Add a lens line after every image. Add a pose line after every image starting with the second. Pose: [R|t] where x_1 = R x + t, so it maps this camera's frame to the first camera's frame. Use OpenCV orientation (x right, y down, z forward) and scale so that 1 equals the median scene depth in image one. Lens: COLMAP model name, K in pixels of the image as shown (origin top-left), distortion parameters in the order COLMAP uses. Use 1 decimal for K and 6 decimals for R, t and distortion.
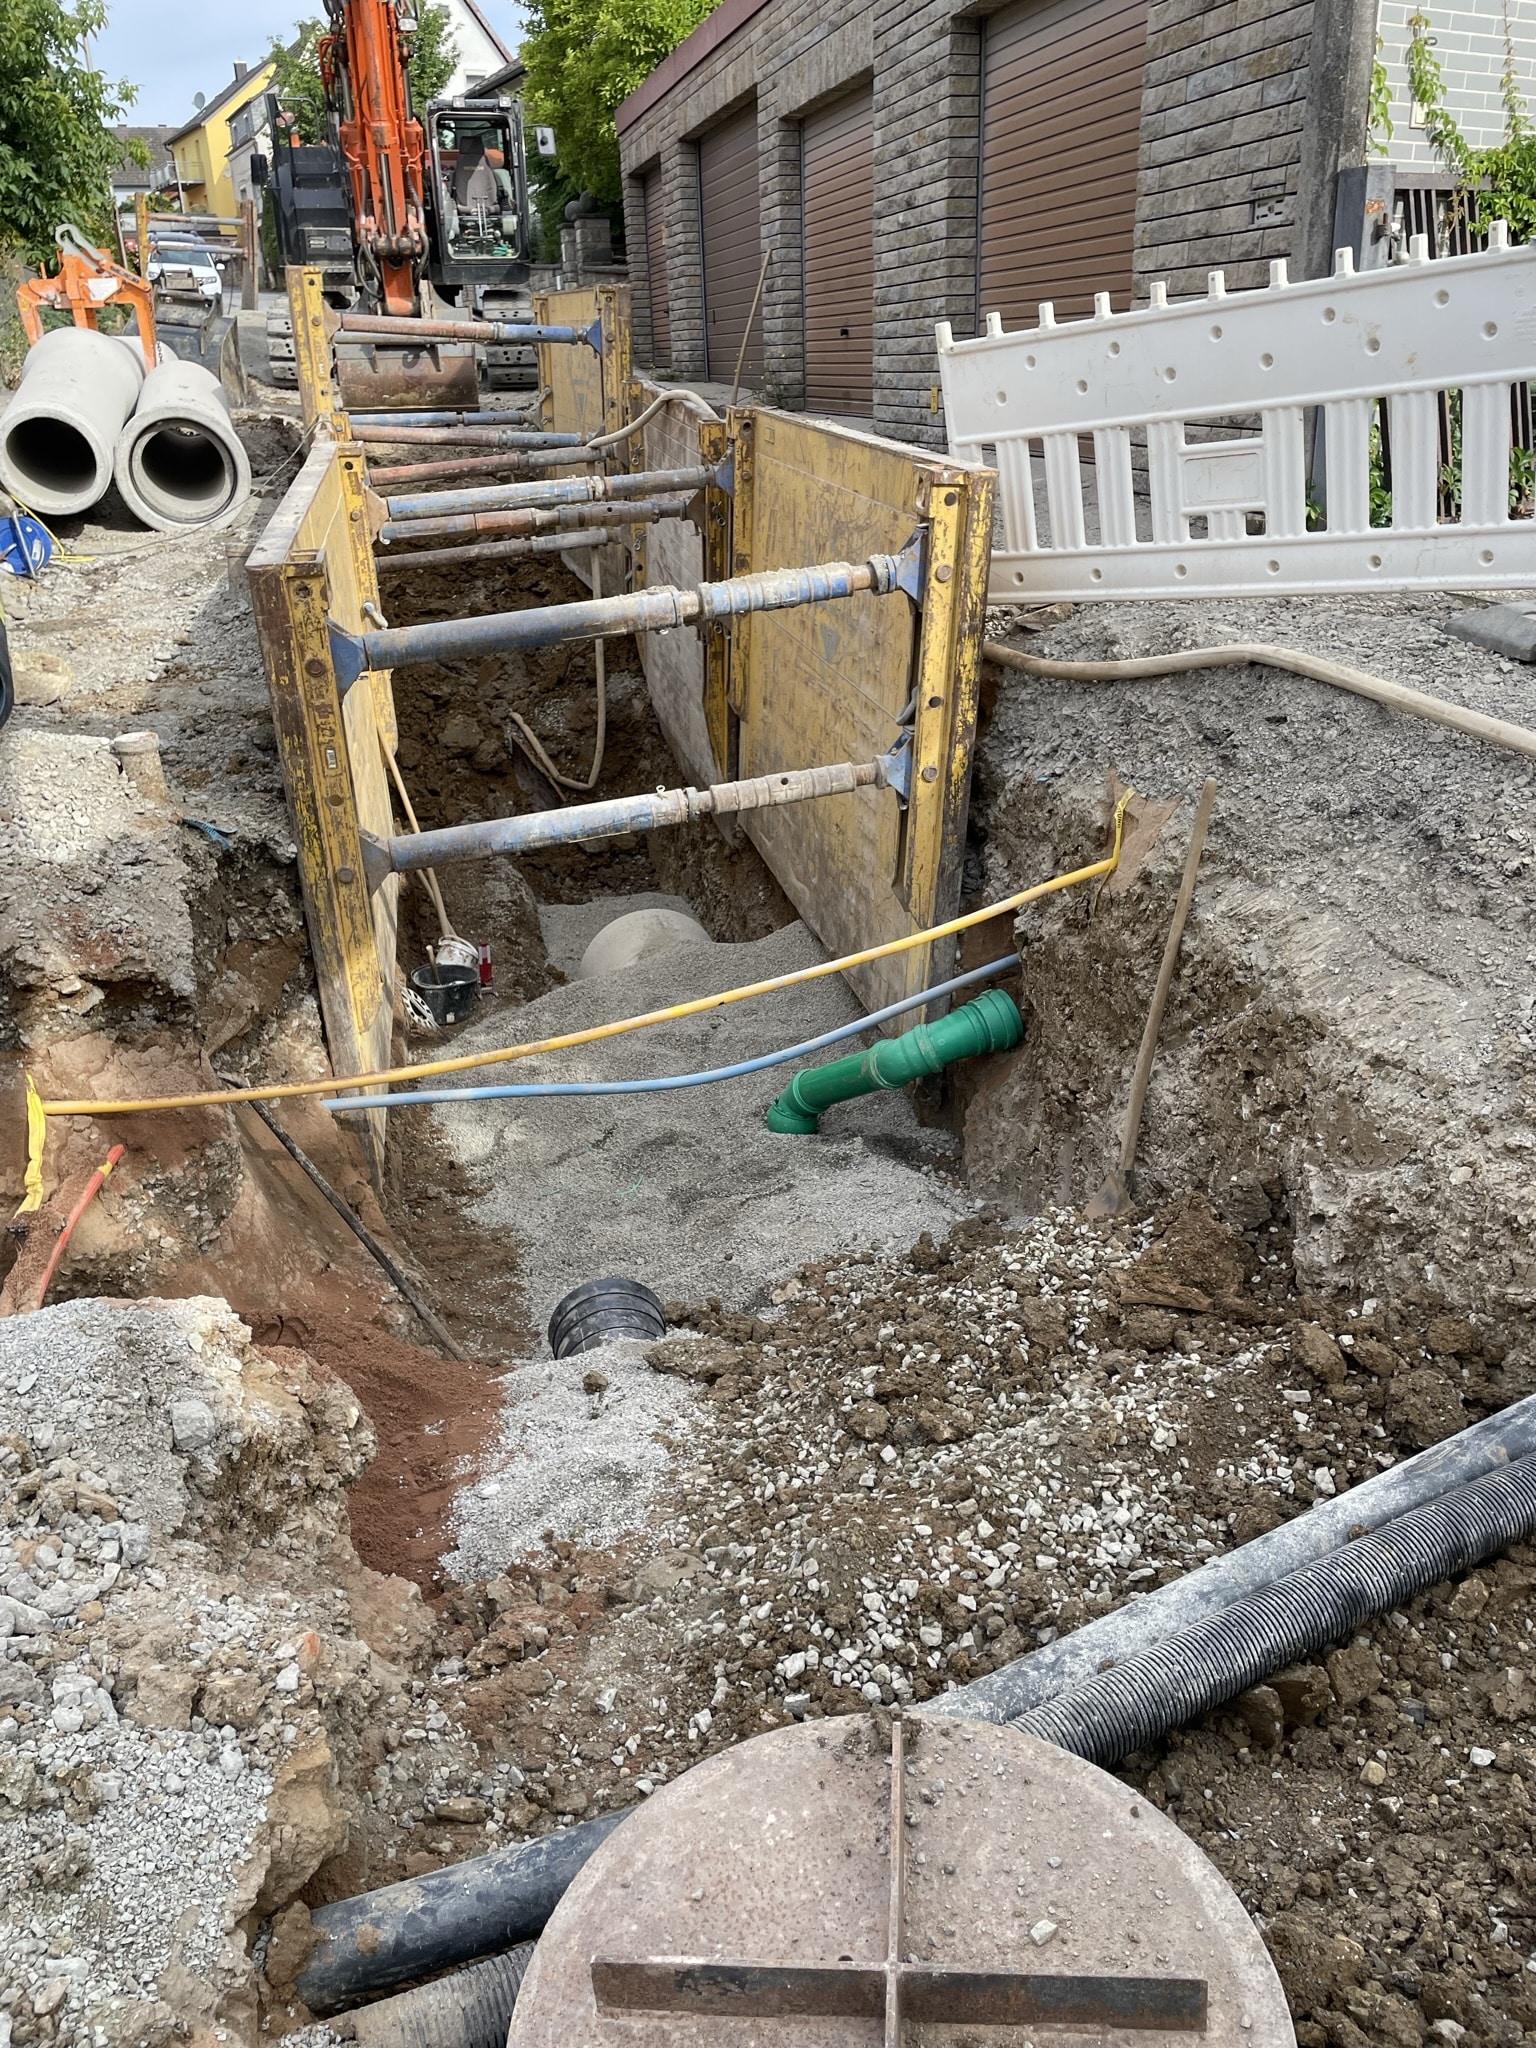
lens RADIAL K [[1539.5, 0, 773.9], [0, 1539.5, 1011.7], [0, 0, 1]] dist [0.092617, -0.113711]
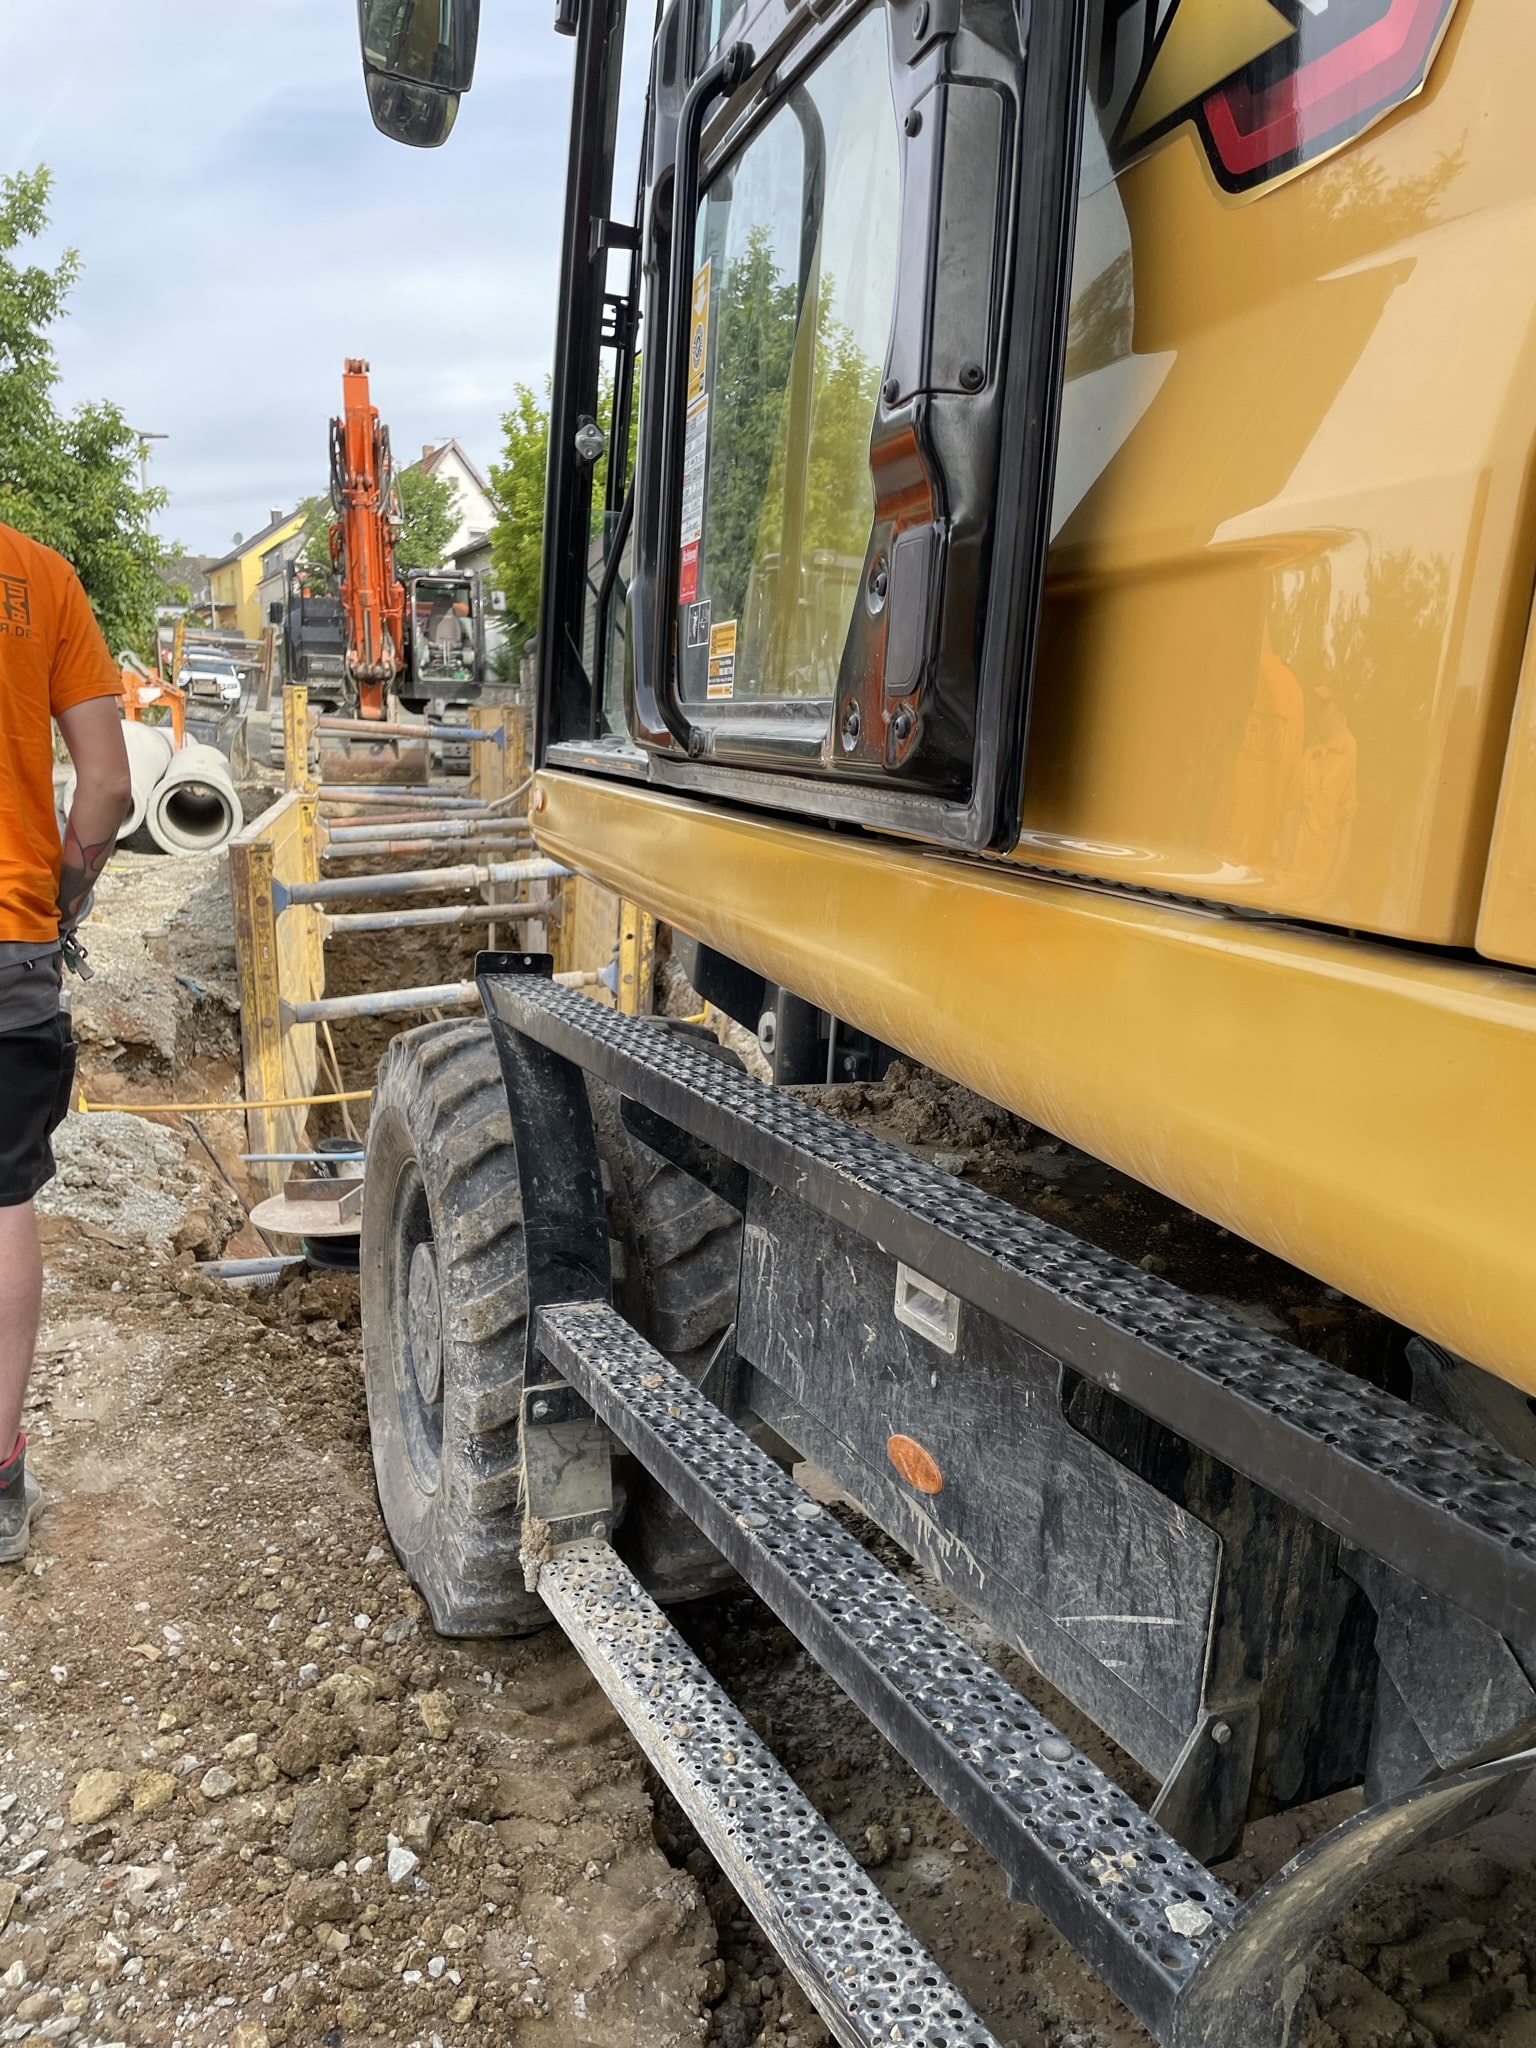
lens RADIAL K [[1539.5, 0, 773.9], [0, 1539.5, 1011.7], [0, 0, 1]] dist [0.092617, -0.113711]
pose [[0.999547, 0.024356, 0.017690, 0.087152], [-0.019498, 0.971564, -0.235971, 0.103035], [-0.022935, 0.235519, 0.971599, -0.235252]]
